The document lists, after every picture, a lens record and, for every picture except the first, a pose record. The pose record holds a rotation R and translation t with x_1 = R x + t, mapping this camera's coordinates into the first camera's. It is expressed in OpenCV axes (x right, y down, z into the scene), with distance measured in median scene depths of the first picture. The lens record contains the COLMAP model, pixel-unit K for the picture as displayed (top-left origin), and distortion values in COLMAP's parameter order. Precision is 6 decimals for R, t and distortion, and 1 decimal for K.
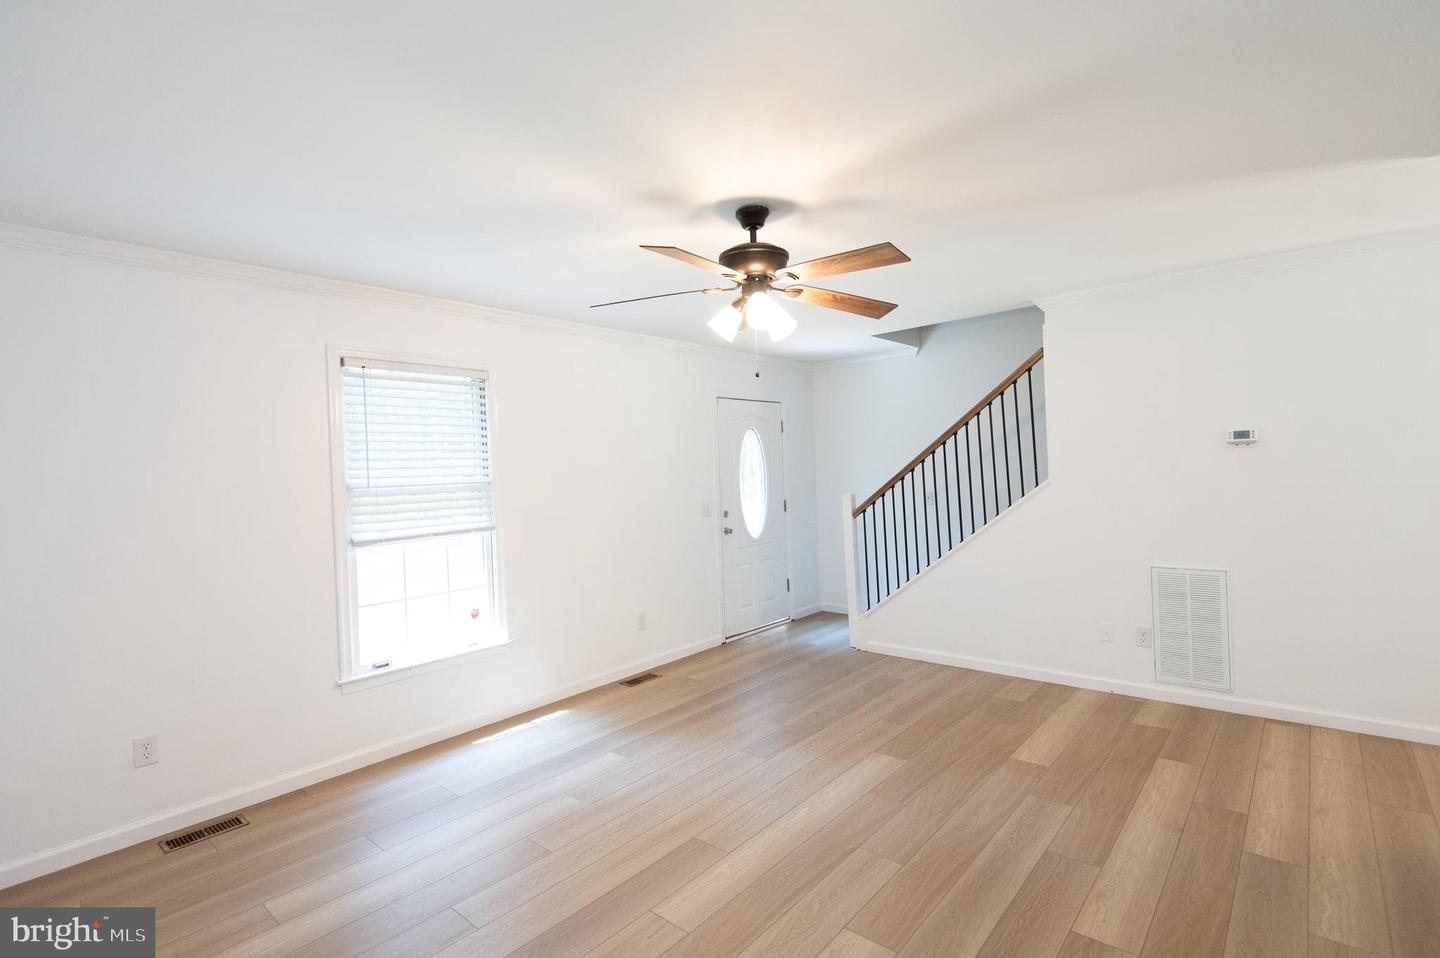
lens RADIAL K [[674.2, 0, 725.0], [0, 674.2, 473.7], [0, 0, 1]] dist [0.042349, -0.020760]
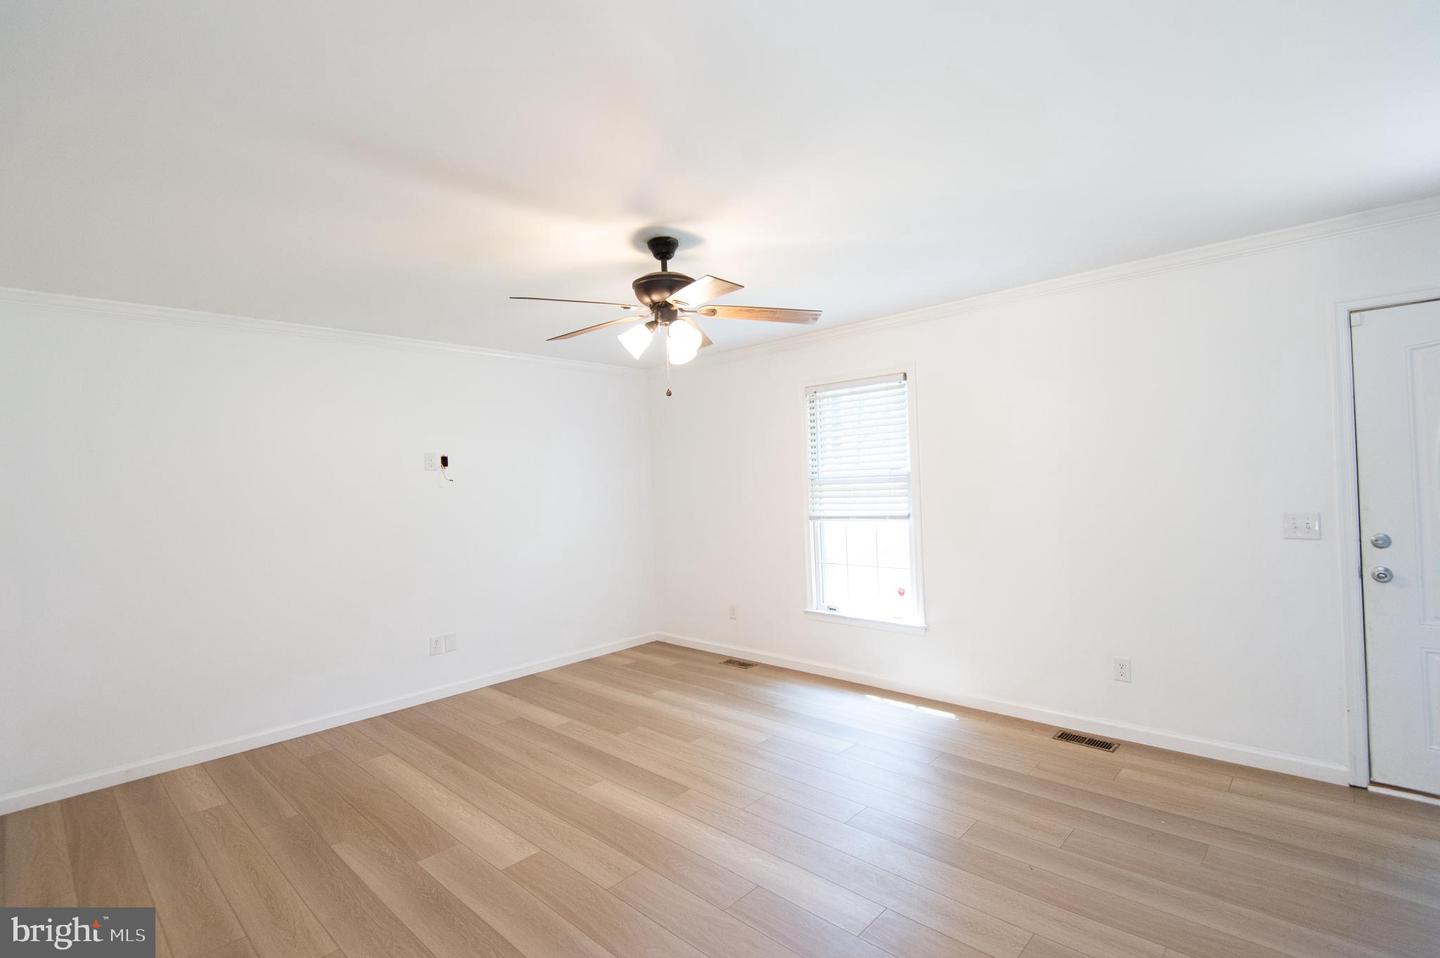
lens RADIAL K [[674.2, 0, 725.0], [0, 674.2, 473.7], [0, 0, 1]] dist [0.042349, -0.020760]
pose [[-0.040984, 0.032542, -0.998630, 0.840166], [0.034444, 0.998921, 0.031137, -0.037722], [0.998566, -0.033121, -0.042060, 0.846737]]
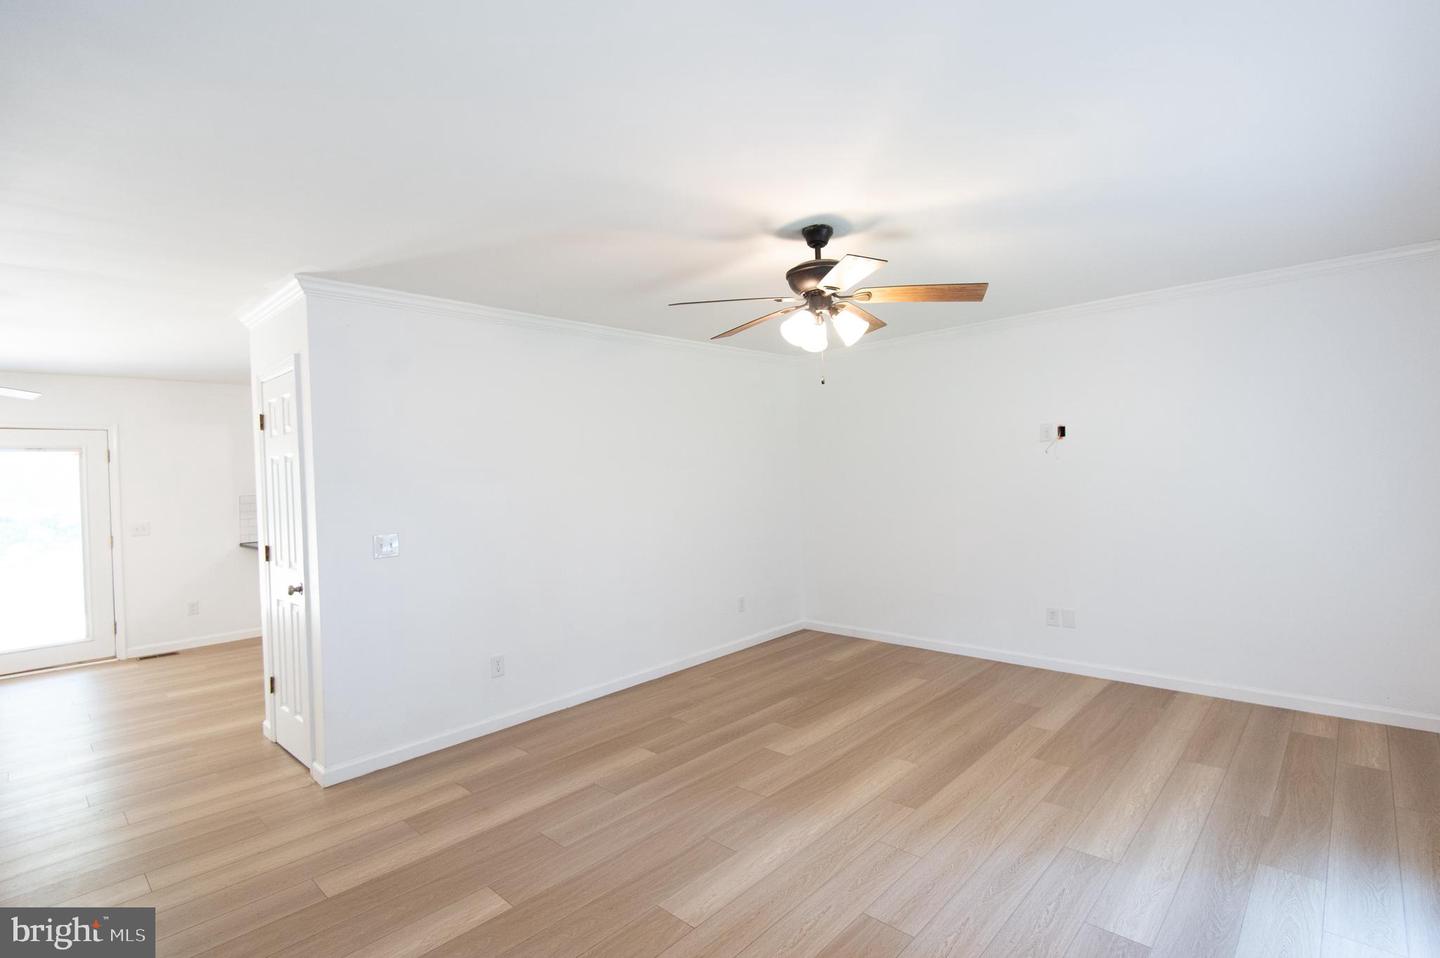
lens RADIAL K [[674.2, 0, 725.0], [0, 674.2, 473.7], [0, 0, 1]] dist [0.042349, -0.020760]
pose [[-0.996524, 0.073633, 0.038955, 0.130295], [0.073731, 0.997278, 0.001074, -0.010148], [-0.038770, 0.003942, -0.999240, 1.559790]]
